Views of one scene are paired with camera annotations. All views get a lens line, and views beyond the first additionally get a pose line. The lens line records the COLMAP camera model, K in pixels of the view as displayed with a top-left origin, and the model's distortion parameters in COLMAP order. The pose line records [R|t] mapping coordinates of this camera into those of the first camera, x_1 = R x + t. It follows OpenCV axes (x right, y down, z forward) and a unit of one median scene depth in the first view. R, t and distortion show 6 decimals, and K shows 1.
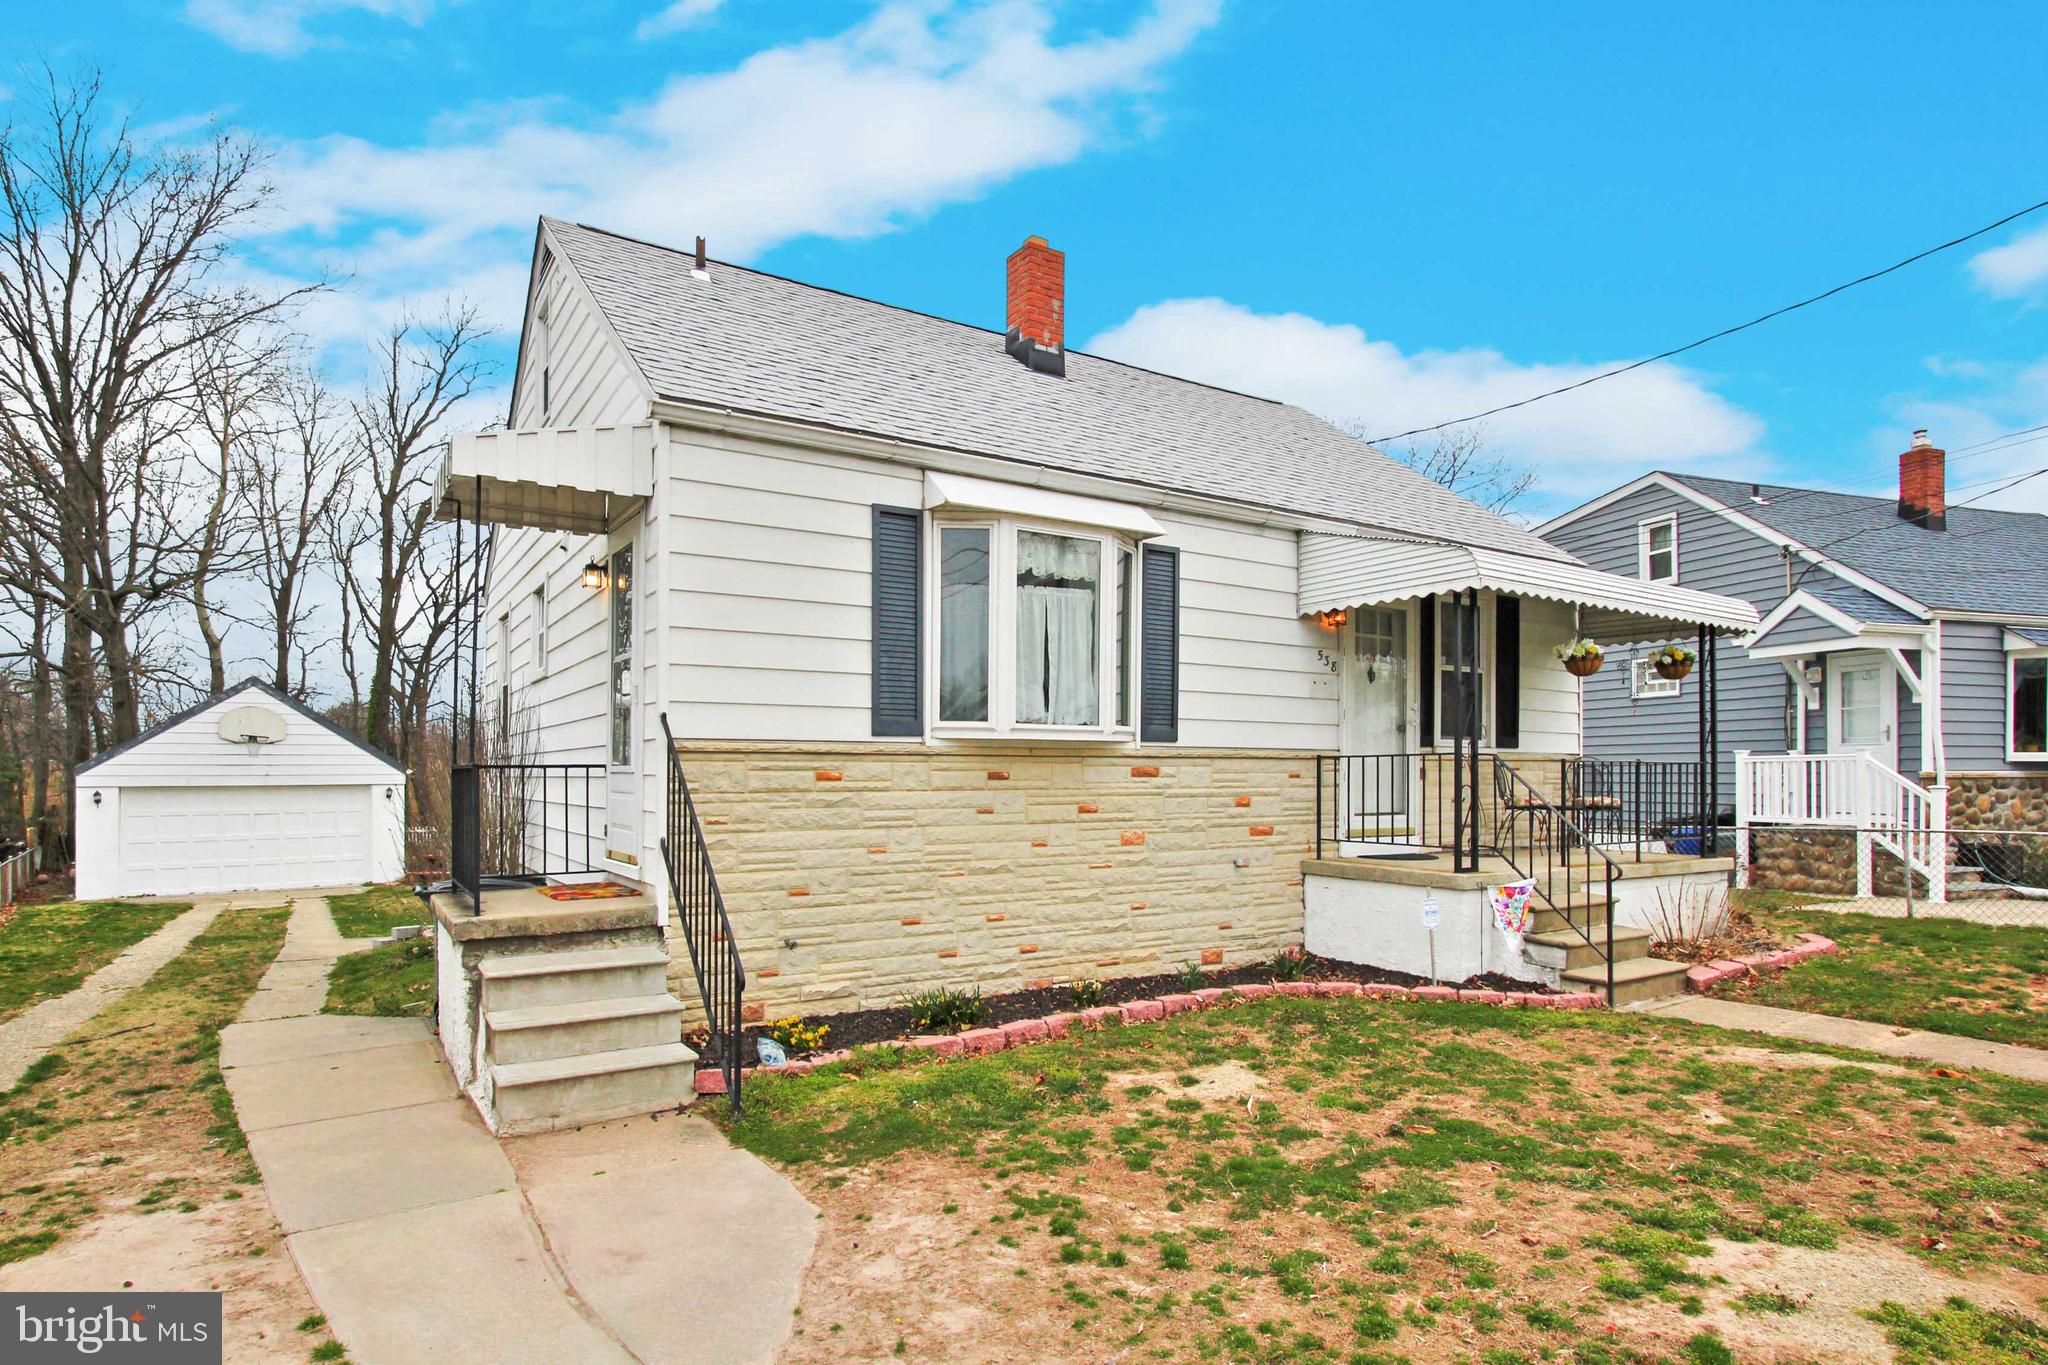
lens RADIAL K [[1103.3, 0, 1038.0], [0, 1103.3, 749.8], [0, 0, 1]] dist [-0.004615, -0.000227]
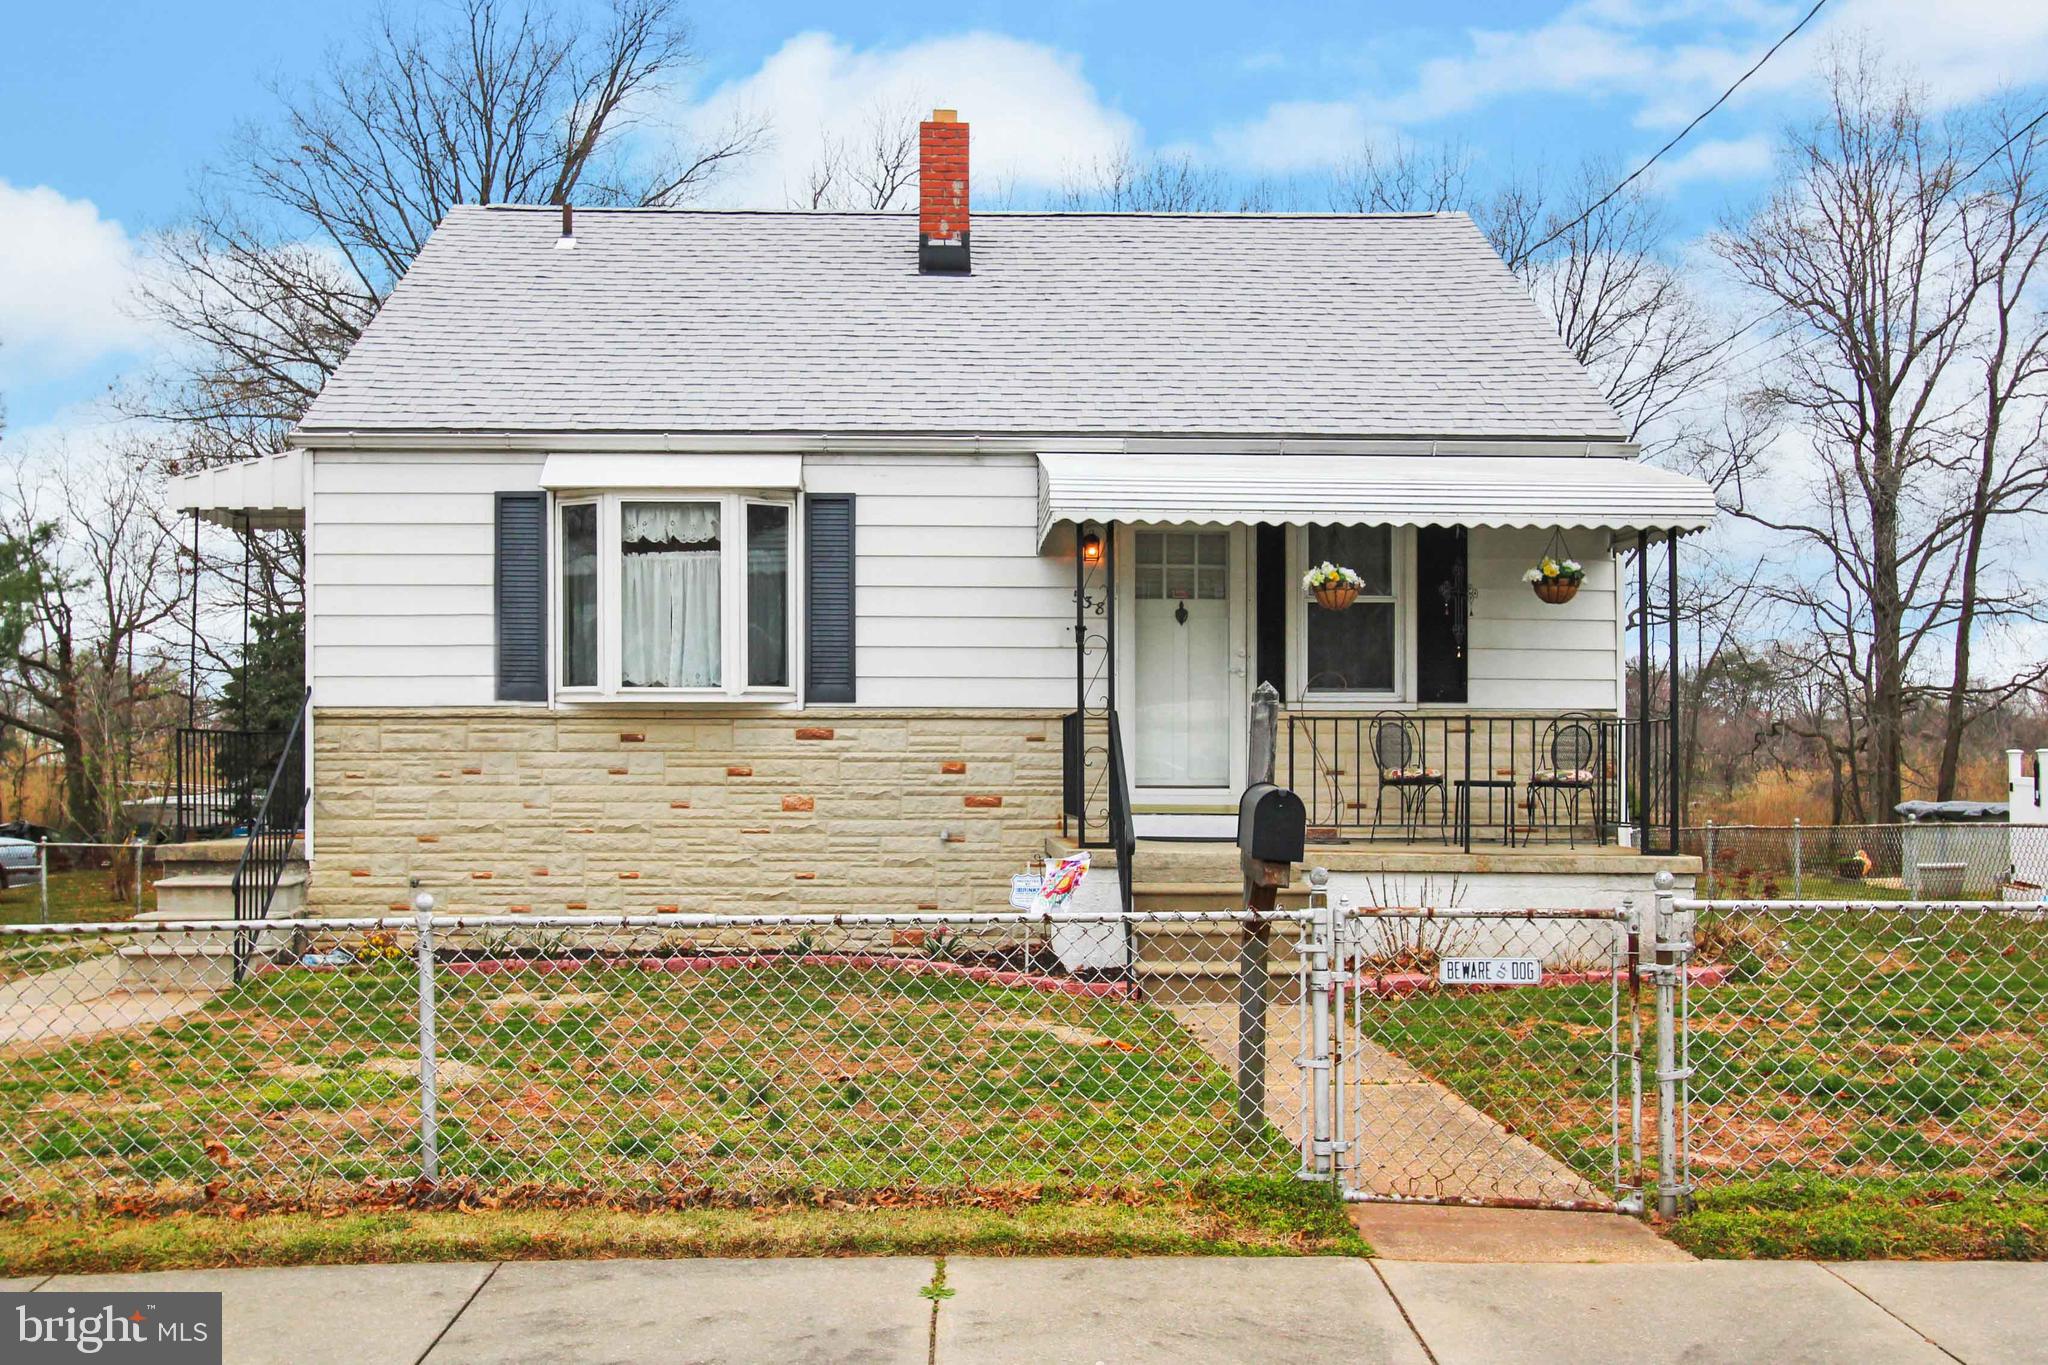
lens RADIAL K [[1921.9, 0, 1023.1], [0, 1921.9, 687.7], [0, 0, 1]] dist [0.031012, 0.000000]
pose [[0.846325, -0.018444, -0.532347, 1.187510], [0.010077, 0.999776, -0.018619, 0.013466], [0.532571, 0.010393, 0.846321, -0.316045]]
